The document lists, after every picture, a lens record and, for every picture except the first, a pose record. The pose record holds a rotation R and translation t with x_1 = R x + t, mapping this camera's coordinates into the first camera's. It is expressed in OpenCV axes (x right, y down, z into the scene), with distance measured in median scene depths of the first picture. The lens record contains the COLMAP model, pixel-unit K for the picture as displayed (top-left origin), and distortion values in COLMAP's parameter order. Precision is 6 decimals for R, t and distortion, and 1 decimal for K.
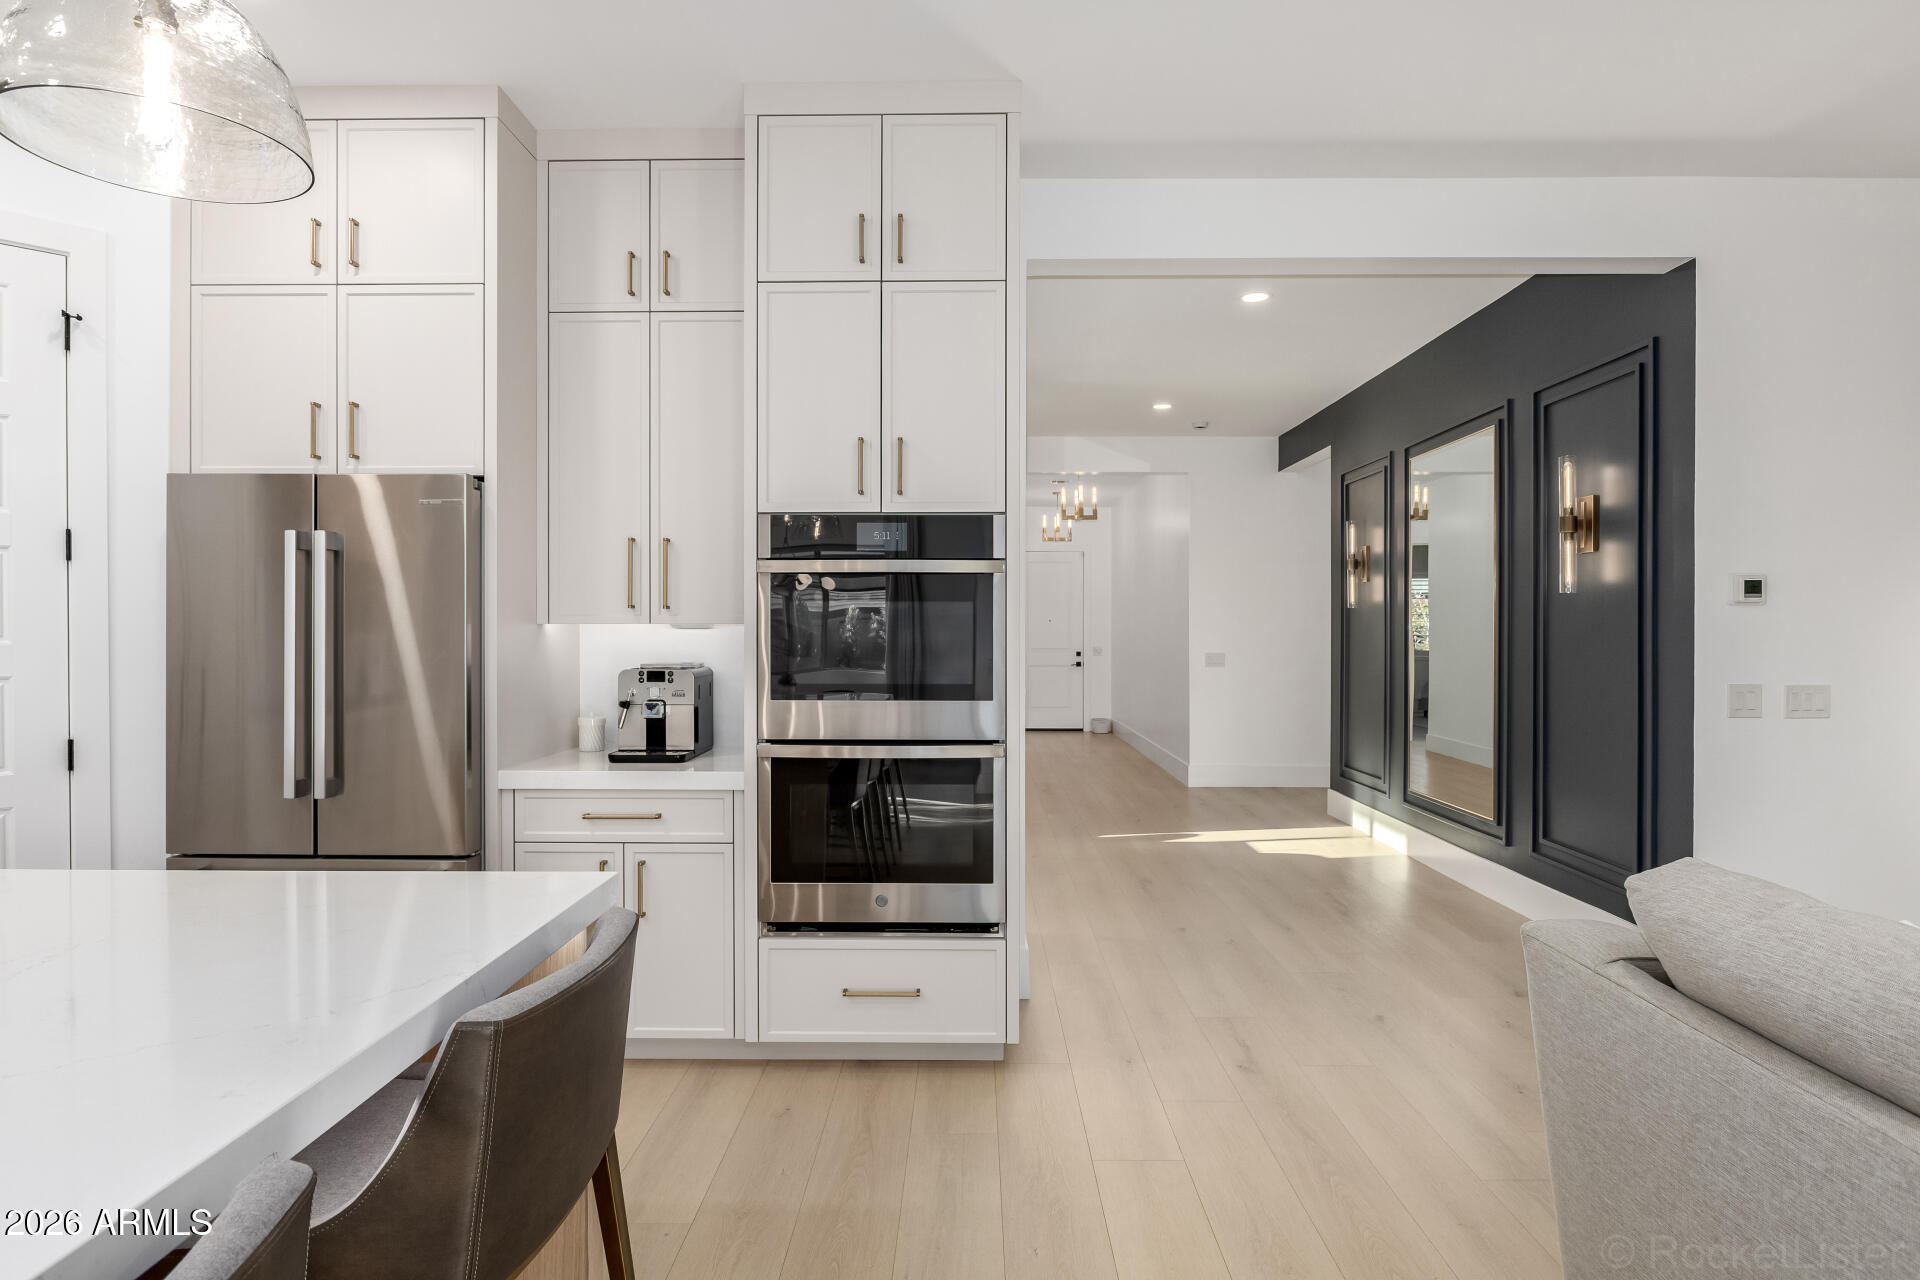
lens RADIAL K [[978.8, 0, 960.0], [0, 978.8, 640.0], [0, 0, 1]] dist [-0.002417, -0.007308]
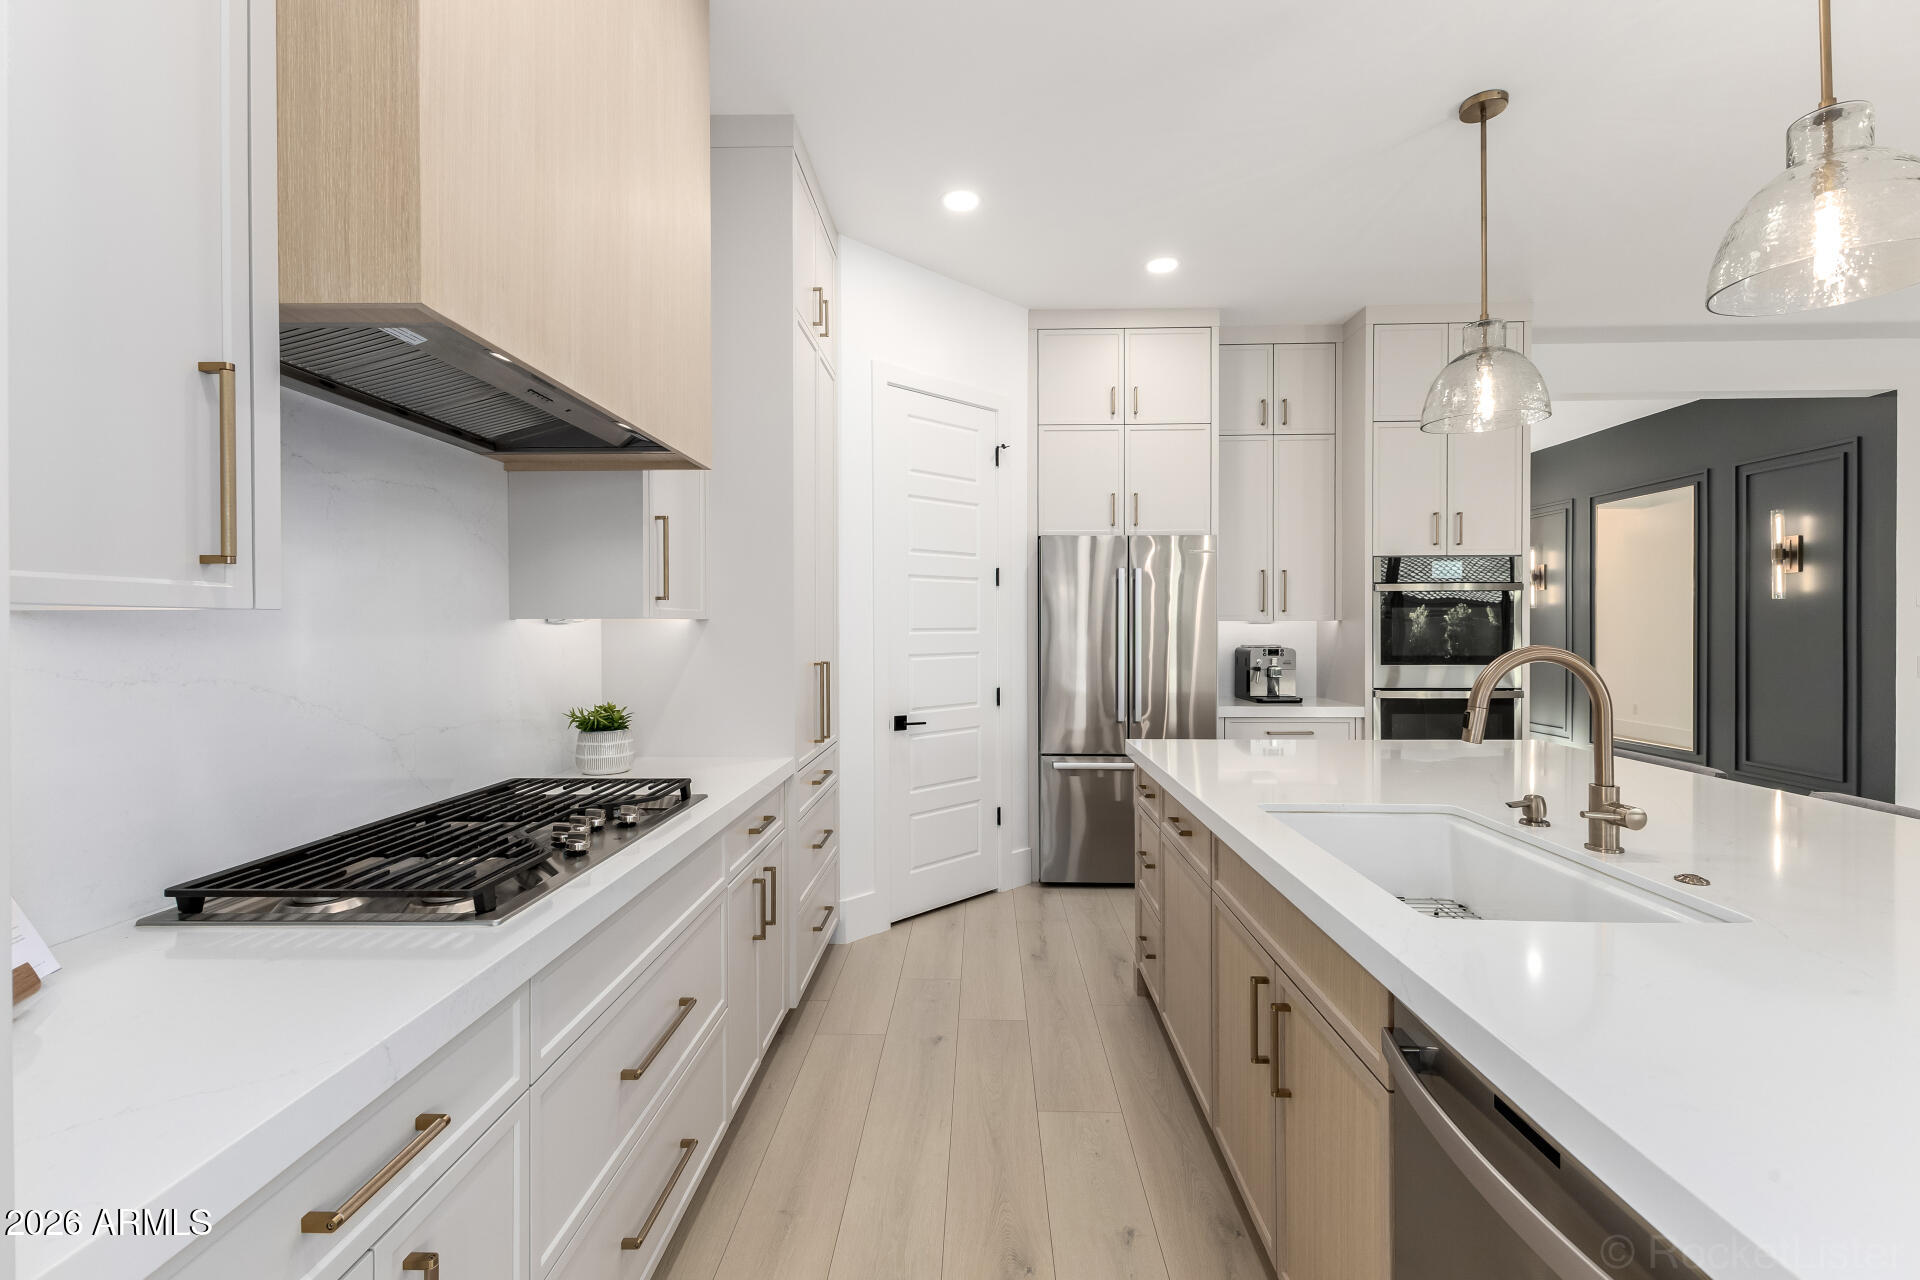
lens RADIAL K [[825.4, 0, 960.4], [0, 825.4, 633.7], [0, 0, 1]] dist [0.005575, -0.000216]
pose [[0.999859, -0.003291, -0.016460, -0.833502], [0.003292, 0.999995, 0.000044, 0.003691], [0.016460, -0.000098, 0.999865, -0.426914]]
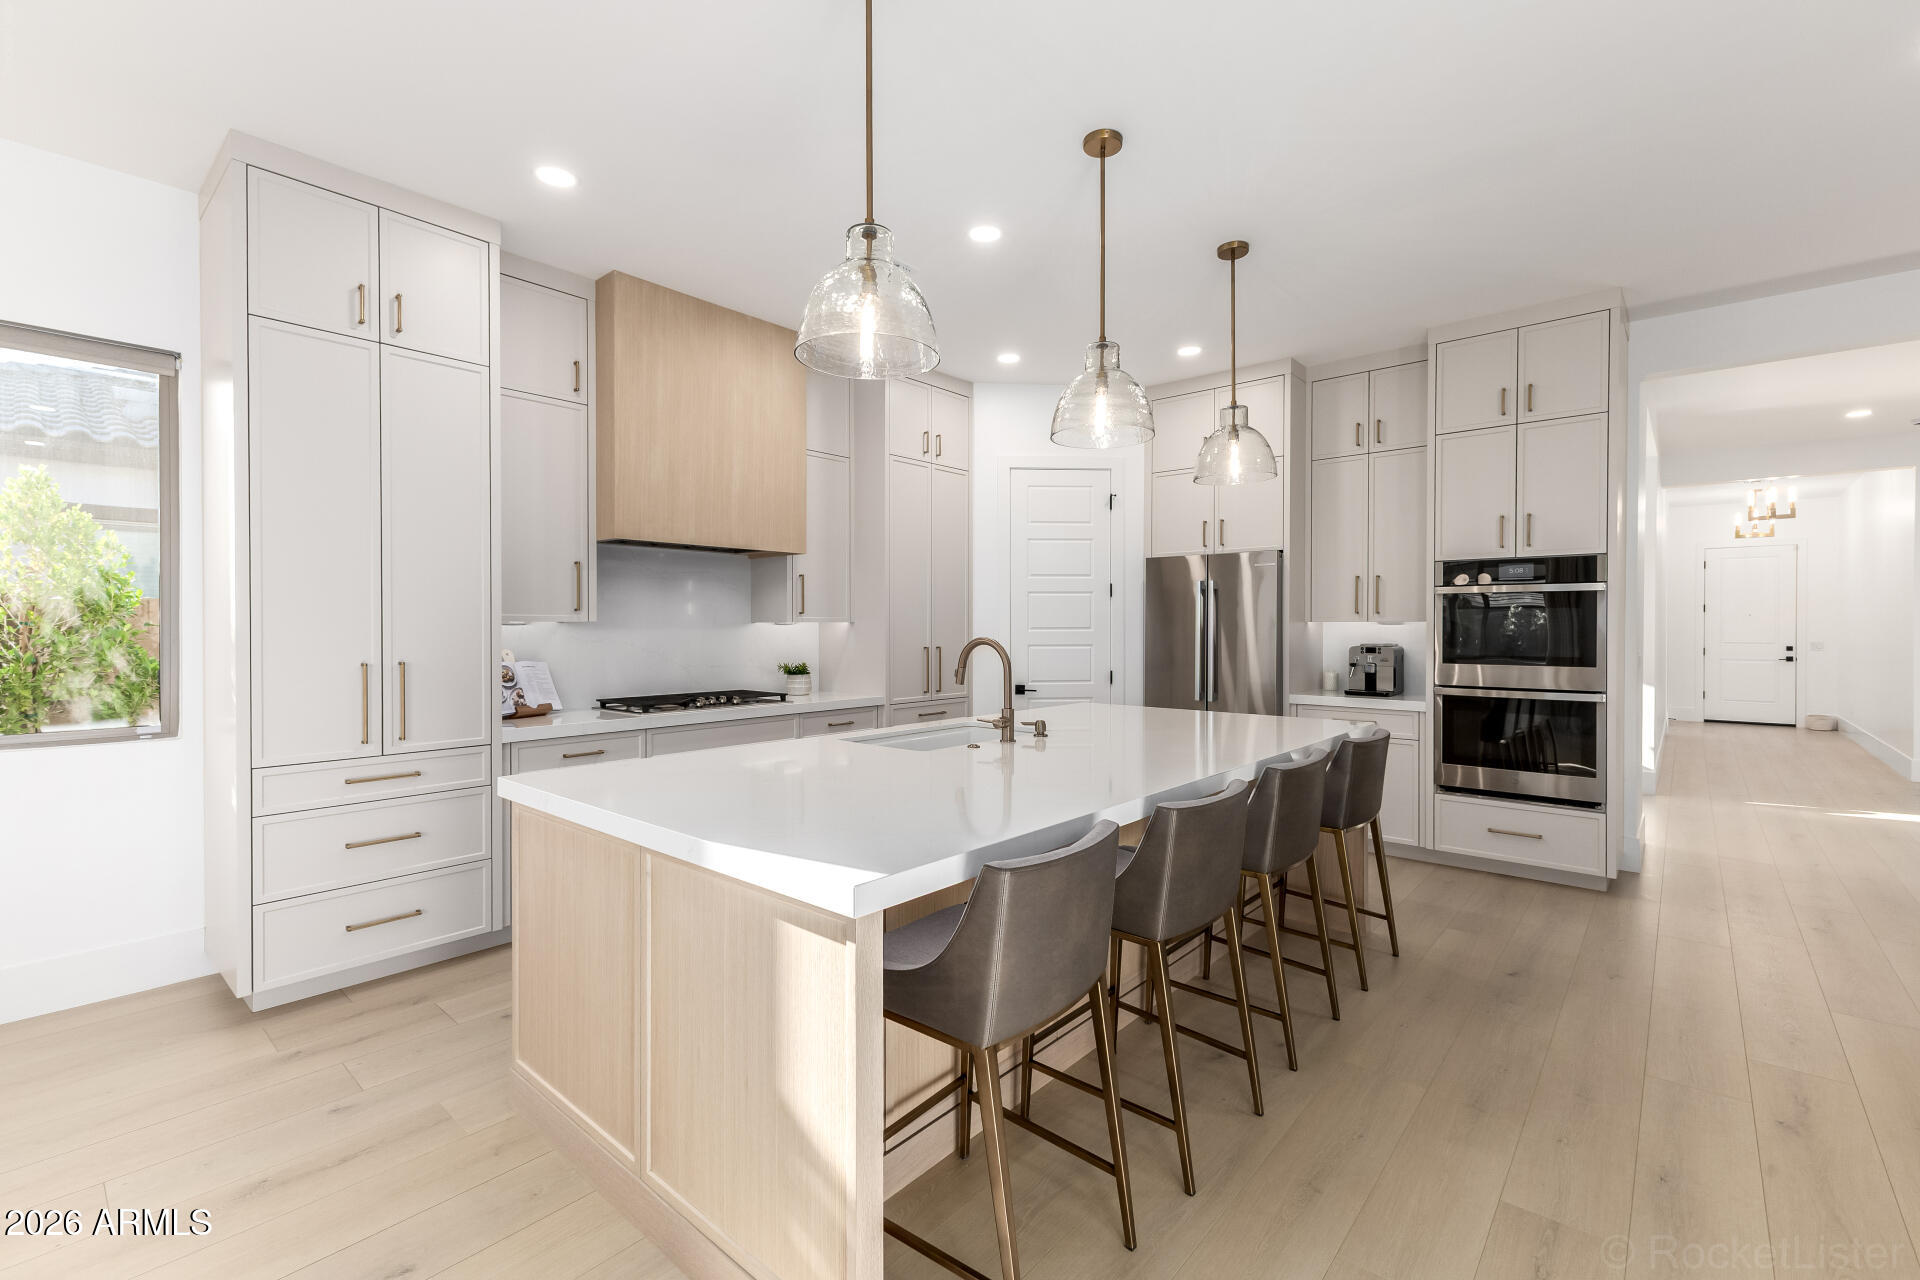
lens RADIAL K [[825.4, 0, 960.4], [0, 825.4, 633.7], [0, 0, 1]] dist [0.005575, -0.000216]
pose [[0.759727, 0.004884, -0.650223, 0.115598], [-0.004756, 0.999987, 0.001953, 0.006683], [0.650224, 0.001609, 0.759741, -0.694582]]
